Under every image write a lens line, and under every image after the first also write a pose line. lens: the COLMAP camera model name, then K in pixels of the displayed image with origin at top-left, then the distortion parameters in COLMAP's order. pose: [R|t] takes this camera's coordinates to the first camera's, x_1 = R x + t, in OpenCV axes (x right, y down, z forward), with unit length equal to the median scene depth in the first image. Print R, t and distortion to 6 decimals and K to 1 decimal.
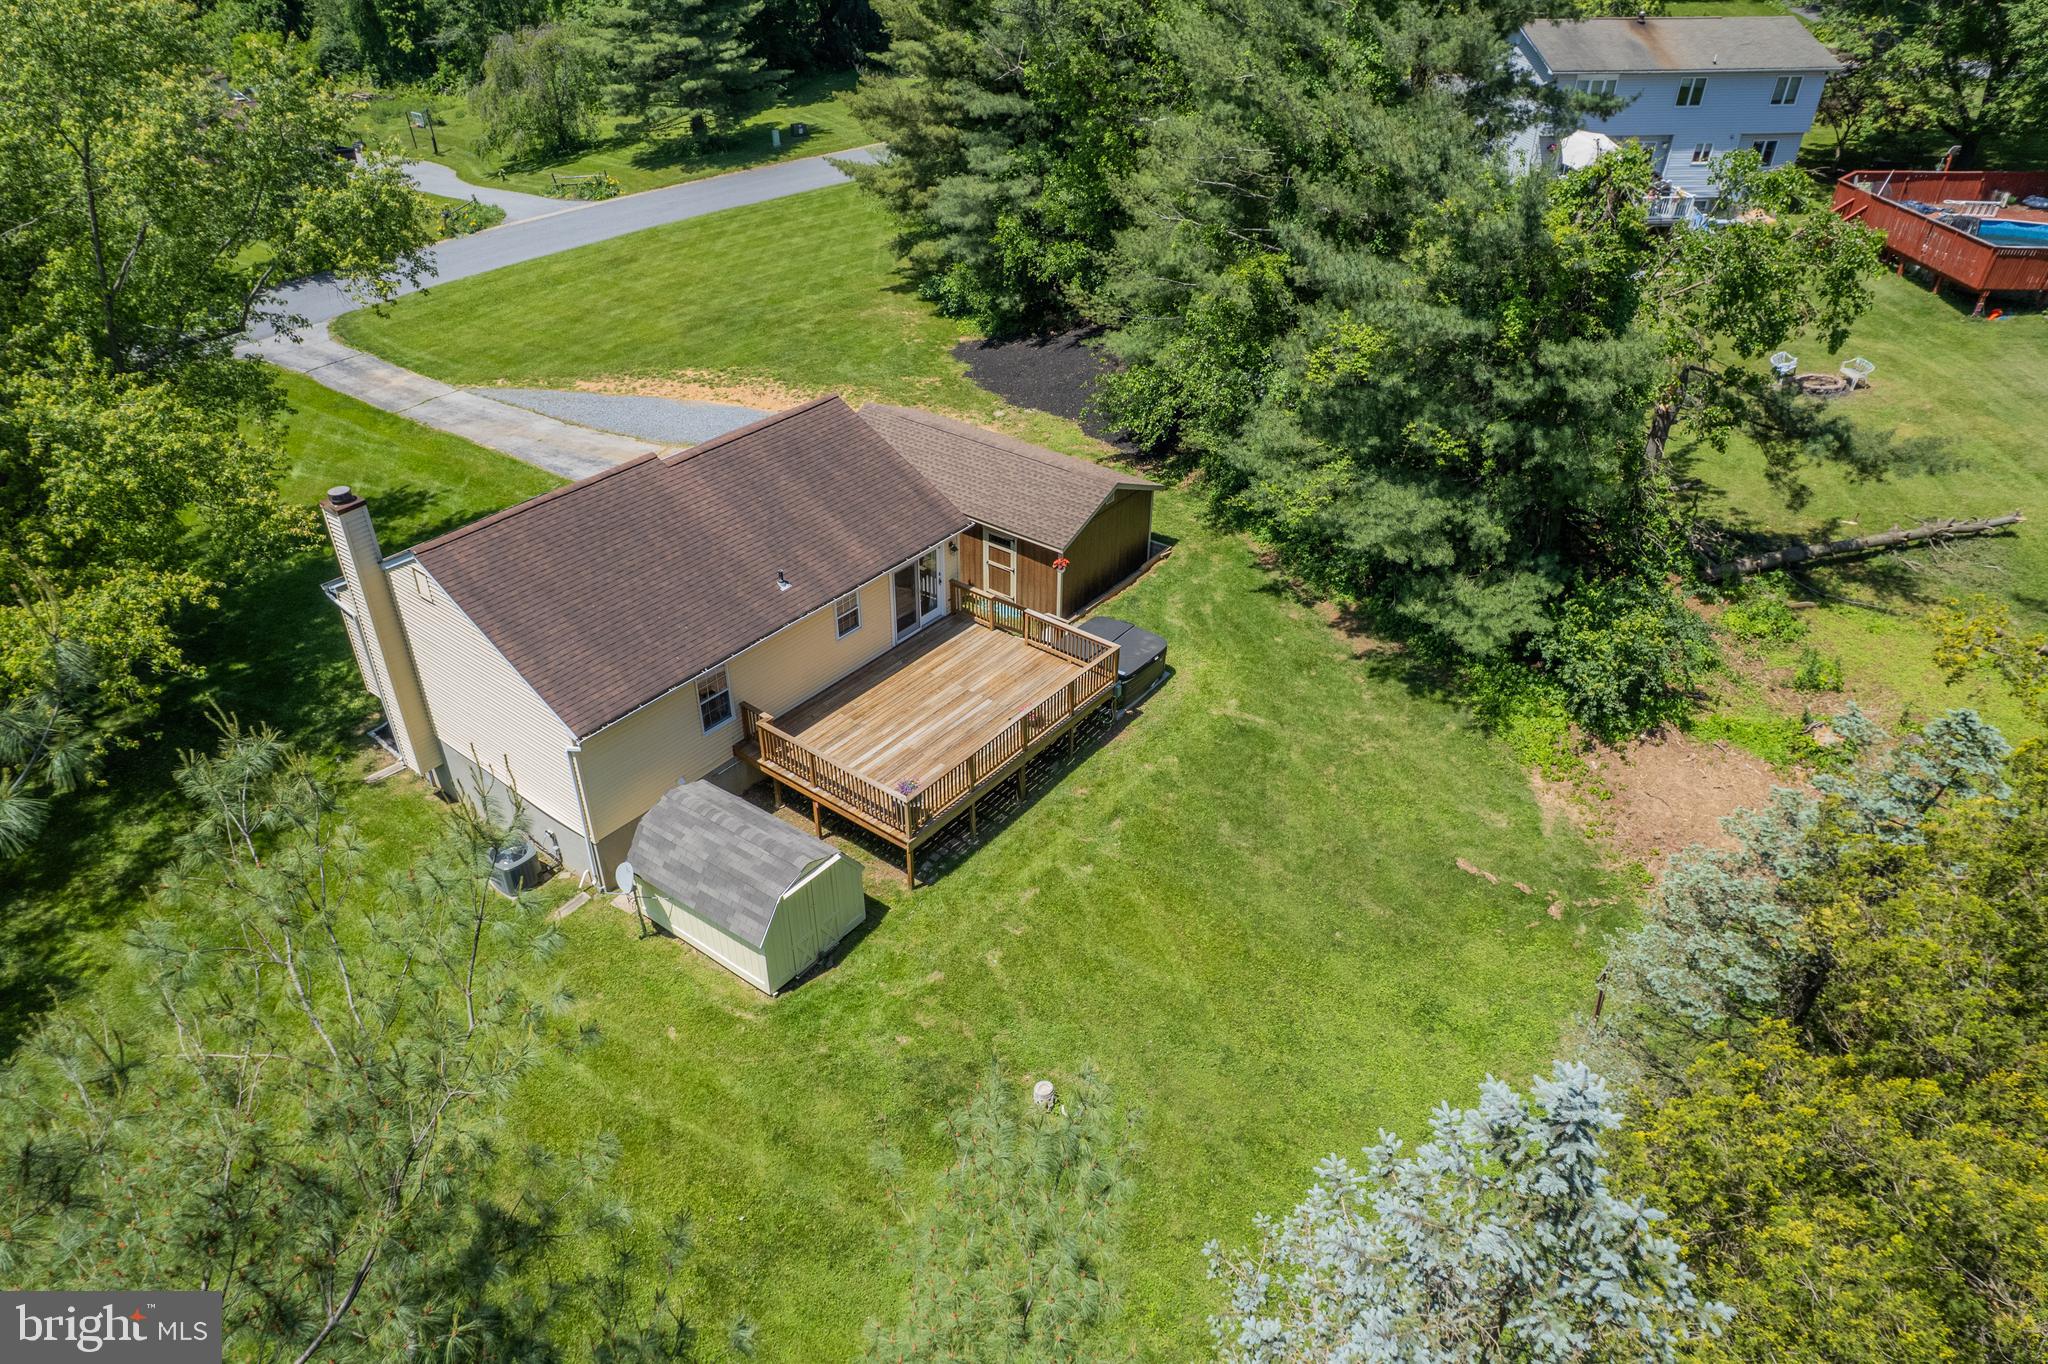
lens RADIAL K [[1314.4, 0, 1014.5], [0, 1314.4, 682.6], [0, 0, 1]] dist [-0.038233, 0.001825]
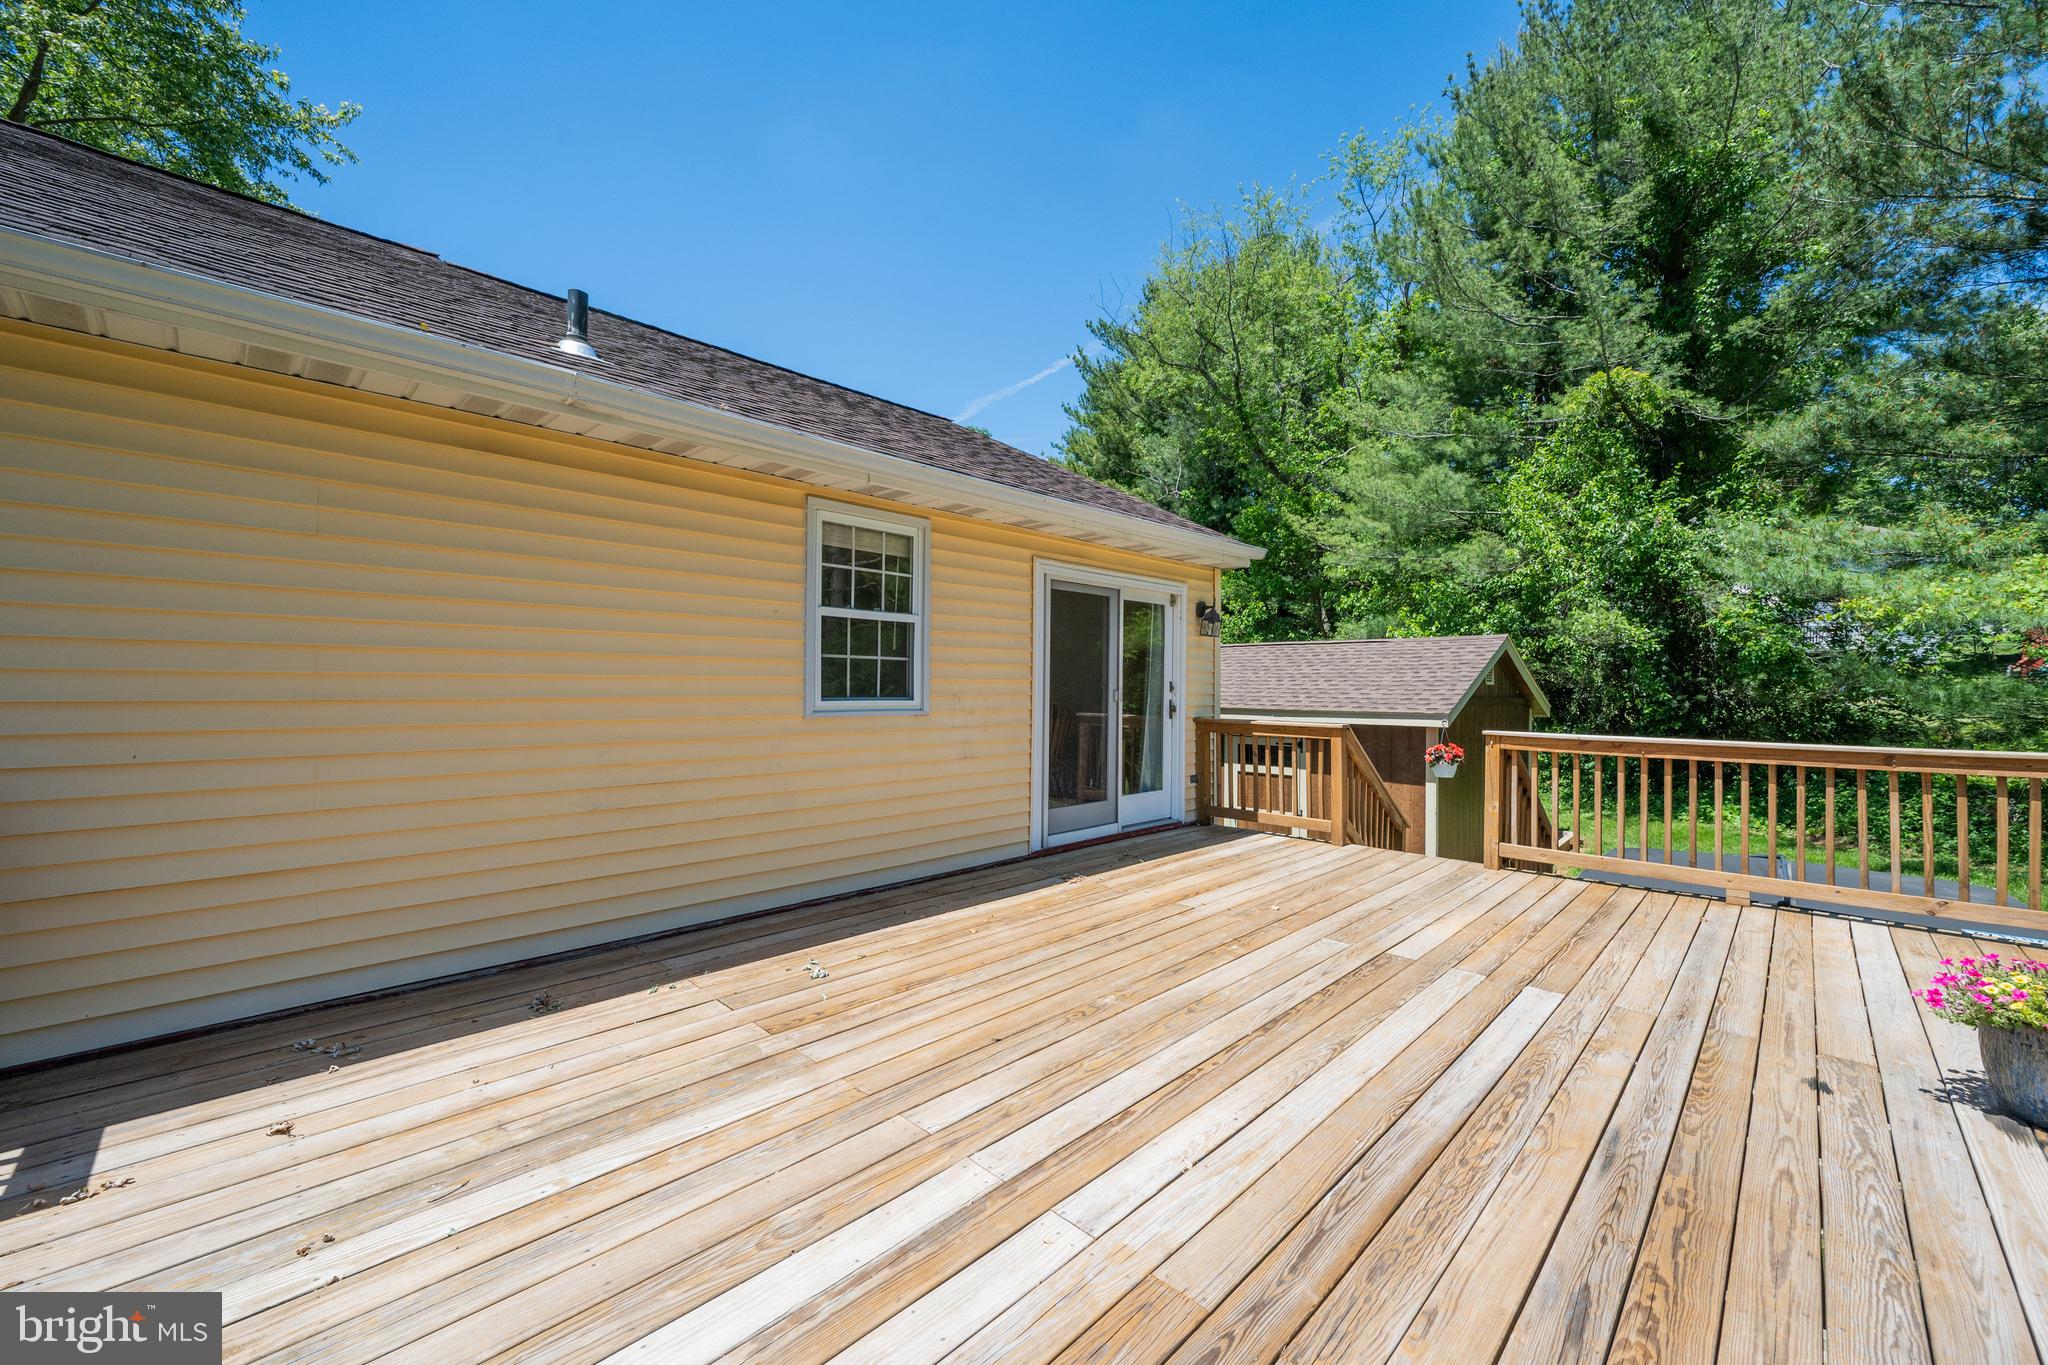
lens RADIAL K [[797.9, 0, 1024.8], [0, 797.9, 687.9], [0, 0, 1]] dist [-0.002211, -0.000149]
pose [[0.994126, 0.007670, -0.107953, -0.084927], [-0.065745, 0.835139, -0.546095, 0.046618], [0.085967, 0.549985, 0.830738, 0.943191]]
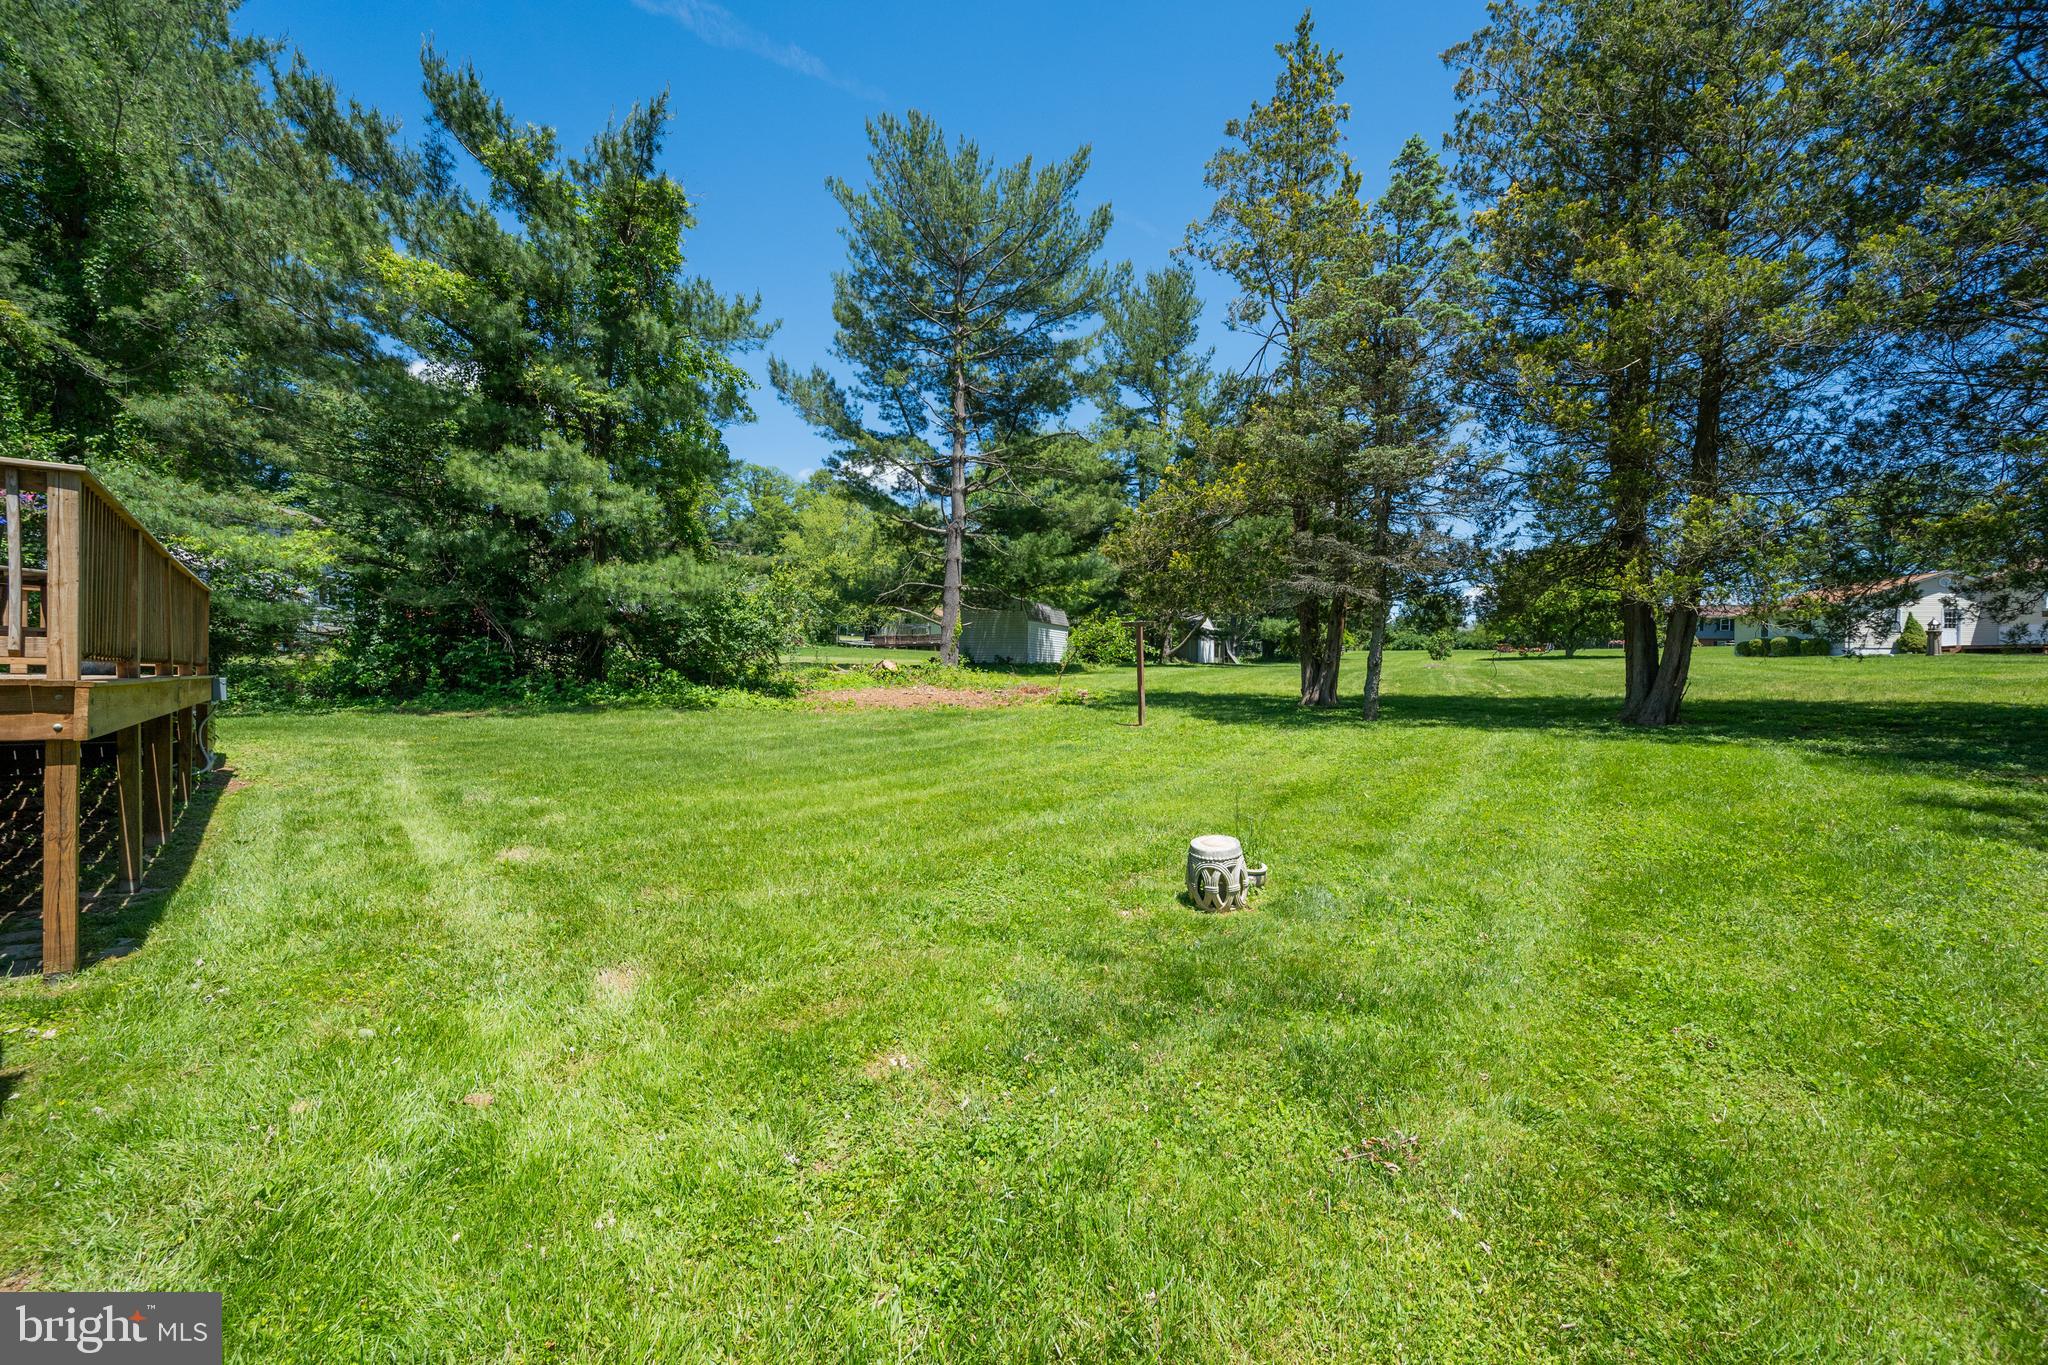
lens RADIAL K [[800.4, 0, 1024.0], [0, 800.4, 682.5], [0, 0, 1]] dist [-0.002079, 0.000097]
pose [[0.152000, 0.002929, 0.988376, -0.181826], [0.534508, 0.840909, -0.084693, 0.198176], [-0.831382, 0.541168, 0.126253, 0.792325]]
